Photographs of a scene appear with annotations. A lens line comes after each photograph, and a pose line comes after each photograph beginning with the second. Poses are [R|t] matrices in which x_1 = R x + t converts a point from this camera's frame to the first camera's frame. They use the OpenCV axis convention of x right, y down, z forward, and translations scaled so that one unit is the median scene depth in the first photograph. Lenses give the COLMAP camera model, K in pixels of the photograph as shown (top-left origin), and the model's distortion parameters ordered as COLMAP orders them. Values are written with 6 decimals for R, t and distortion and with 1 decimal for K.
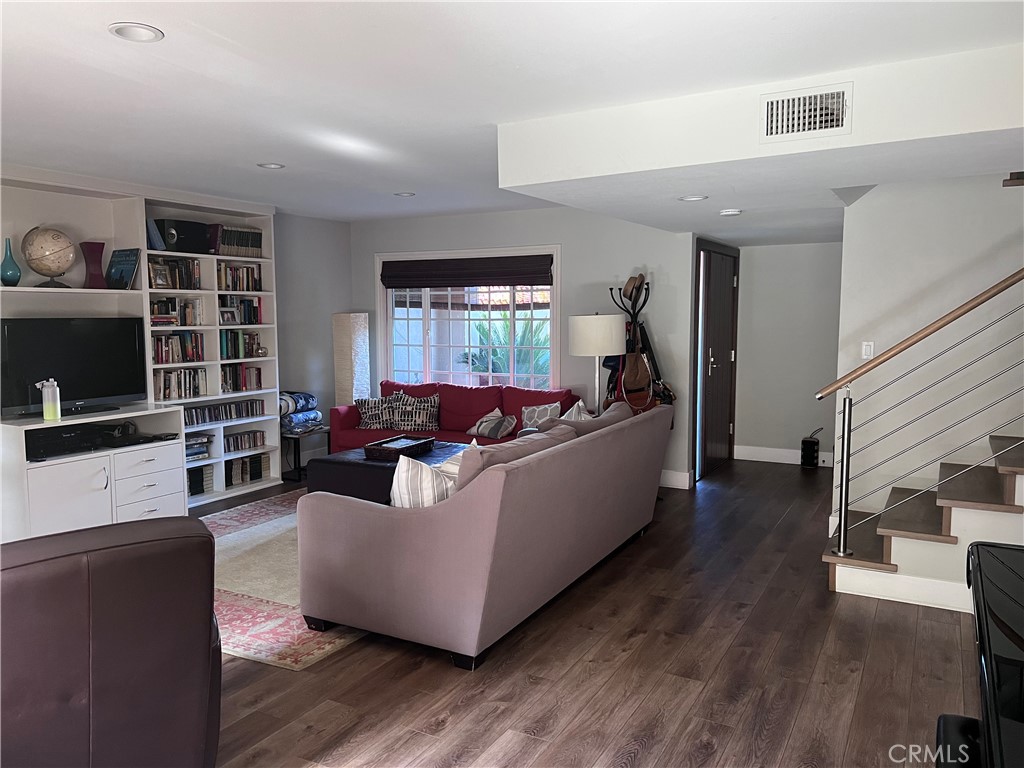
lens RADIAL K [[772.0, 0, 511.7], [0, 772.0, 382.5], [0, 0, 1]] dist [-0.004141, -0.030429]
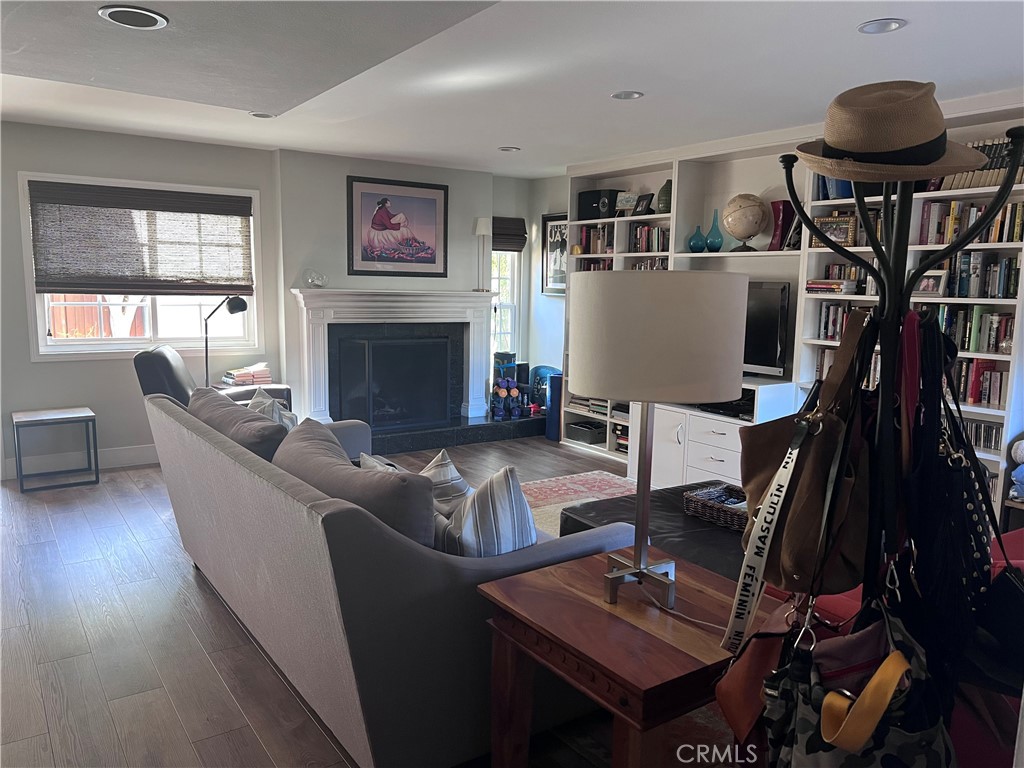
lens RADIAL K [[772.0, 0, 511.7], [0, 772.0, 385.9], [0, 0, 1]] dist [-0.004141, -0.030429]
pose [[-0.435194, 0.118482, -0.892507, 0.440313], [-0.095192, 0.979692, 0.176472, -0.092168], [0.895290, 0.161759, -0.415078, 1.083499]]
